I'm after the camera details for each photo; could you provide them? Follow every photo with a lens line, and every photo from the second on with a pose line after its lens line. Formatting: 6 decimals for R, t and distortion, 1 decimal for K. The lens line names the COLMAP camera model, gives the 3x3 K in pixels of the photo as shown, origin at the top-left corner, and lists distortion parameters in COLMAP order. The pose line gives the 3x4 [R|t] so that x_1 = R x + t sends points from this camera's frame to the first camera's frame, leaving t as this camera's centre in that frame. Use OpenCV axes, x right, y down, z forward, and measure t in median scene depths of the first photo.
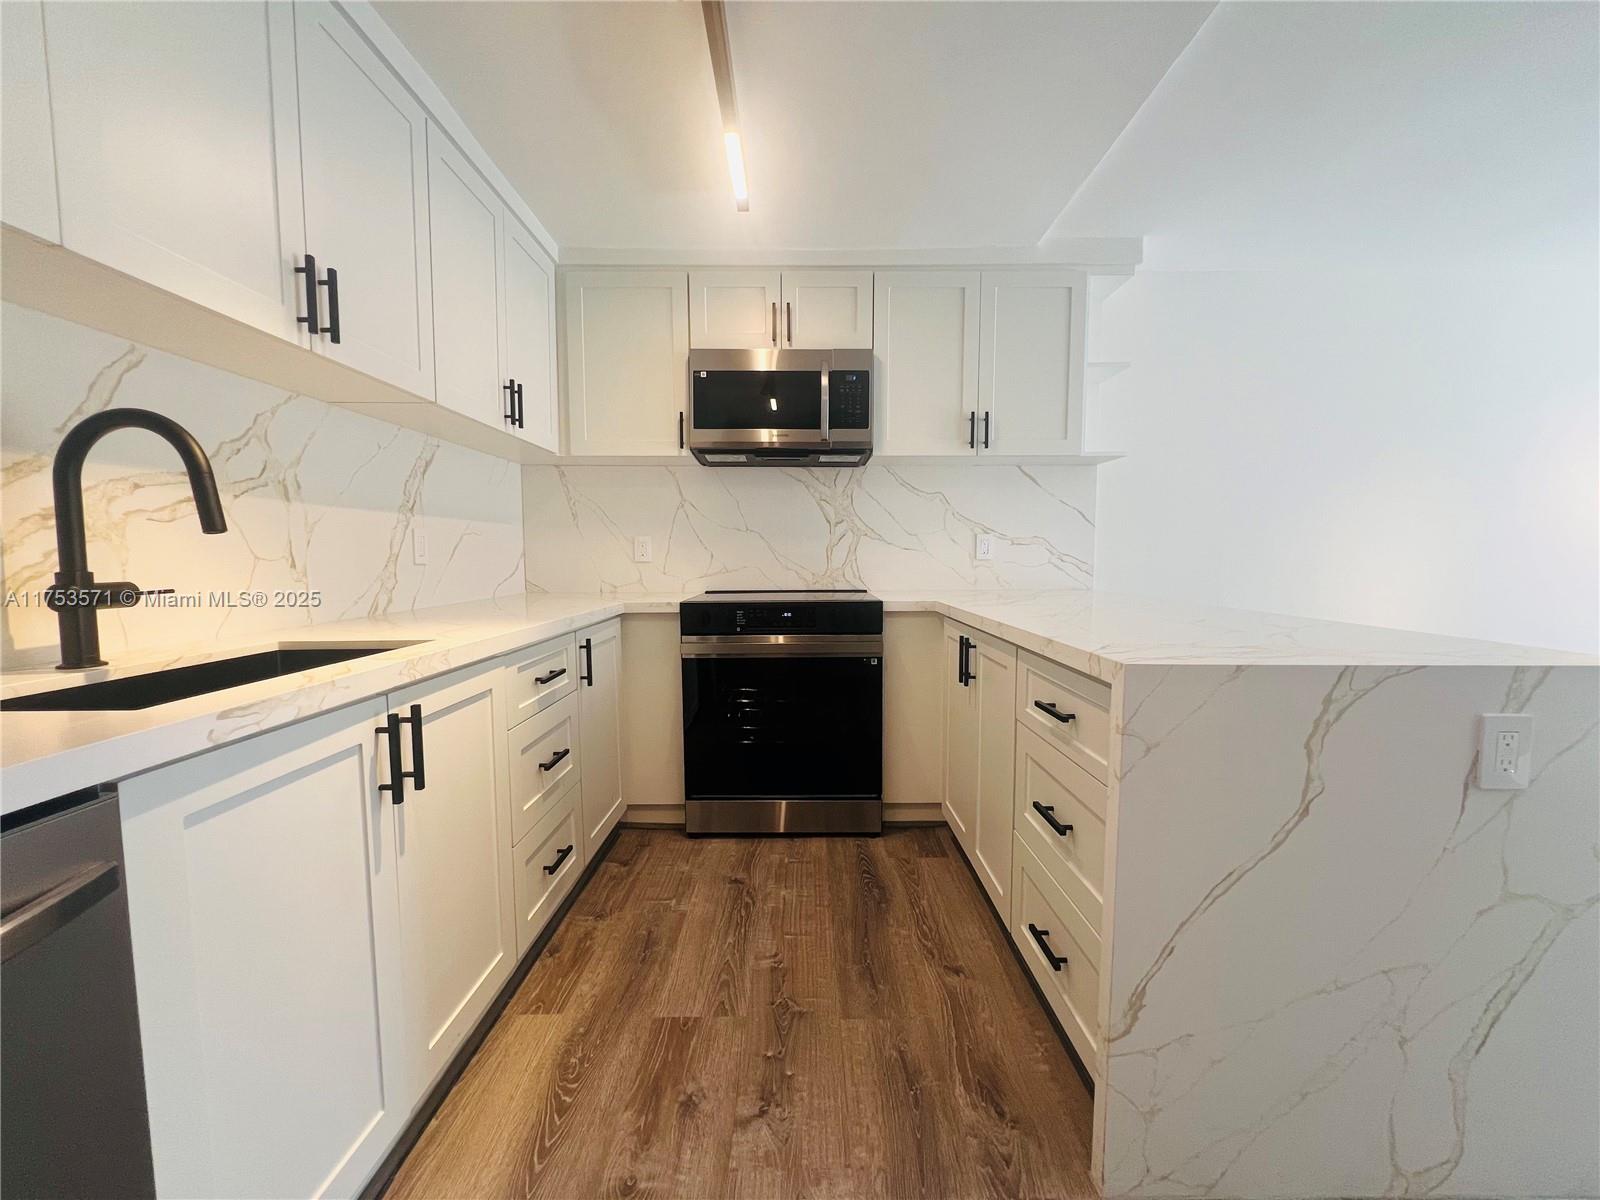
lens RADIAL K [[640.6, 0, 797.6], [0, 640.6, 603.7], [0, 0, 1]] dist [0.004448, 0.000481]
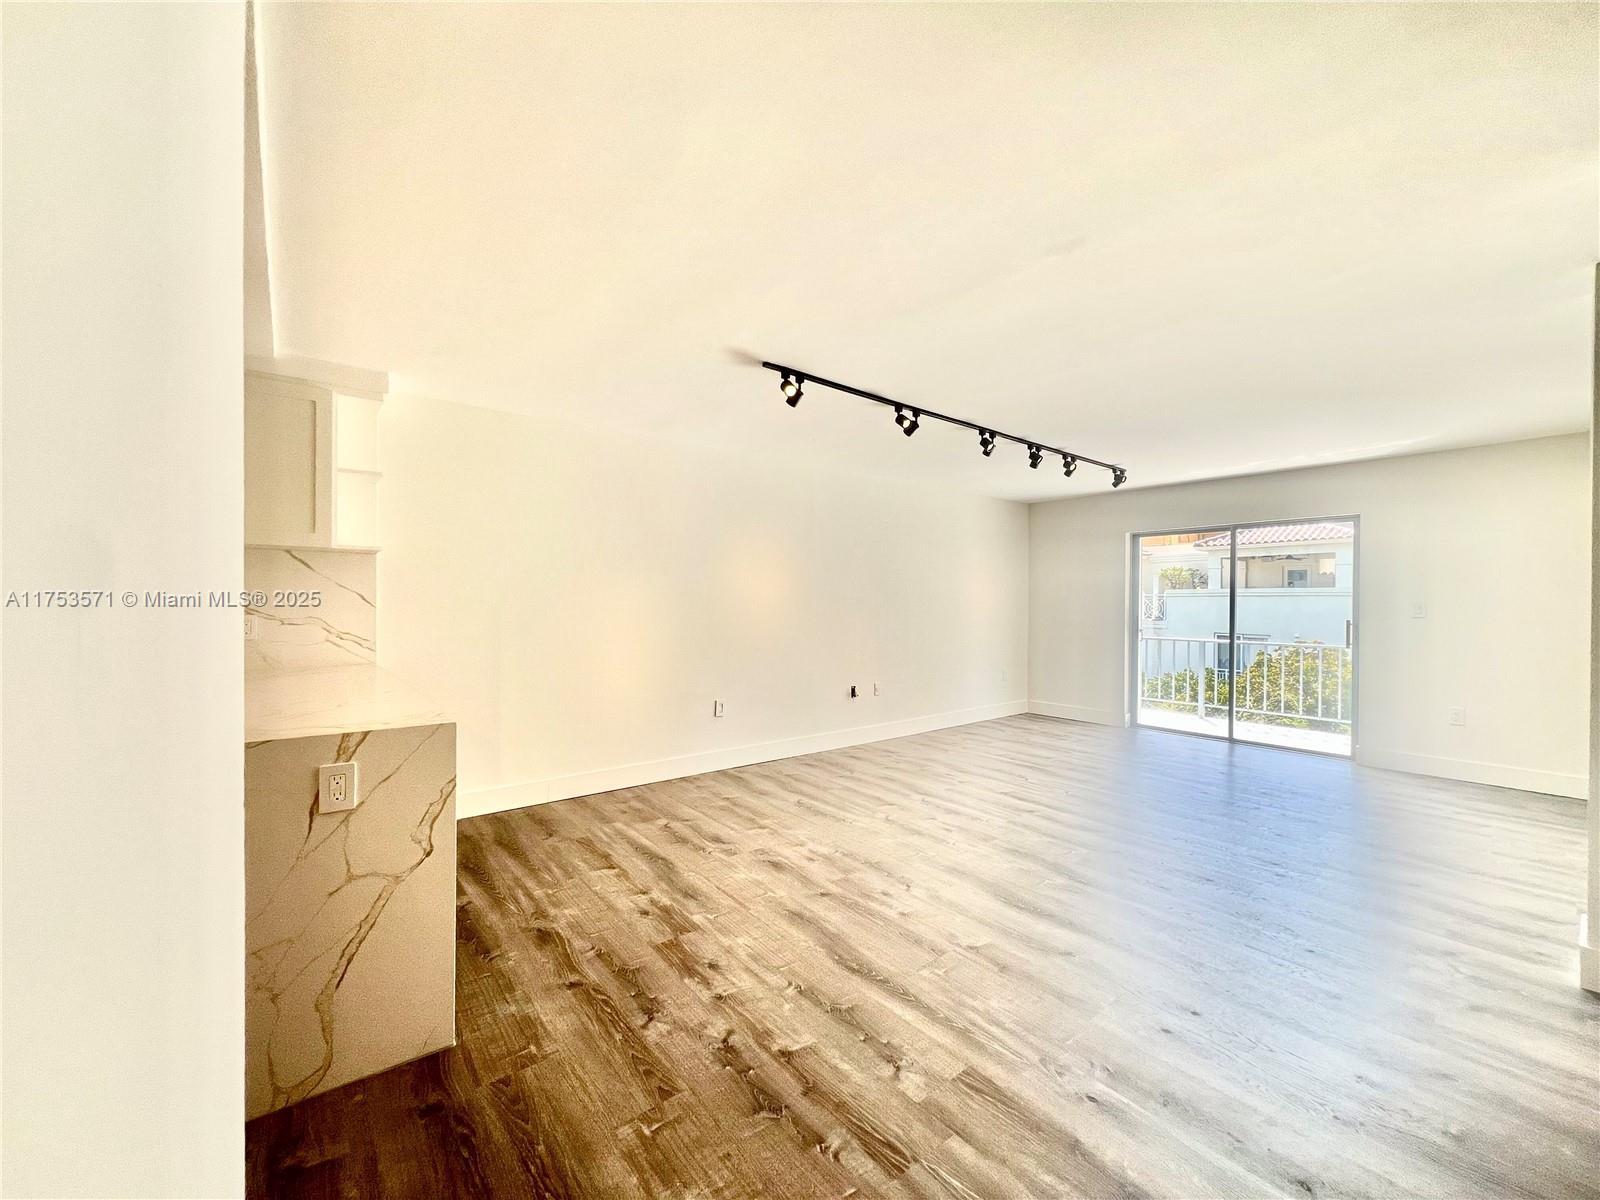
lens RADIAL K [[640.6, 0, 804.0], [0, 640.6, 603.4], [0, 0, 1]] dist [0.004448, 0.000481]
pose [[0.775248, 0.008780, 0.631596, 0.962287], [0.039023, 0.997328, -0.061762, -0.083143], [-0.630450, 0.072527, 0.772834, -0.988143]]
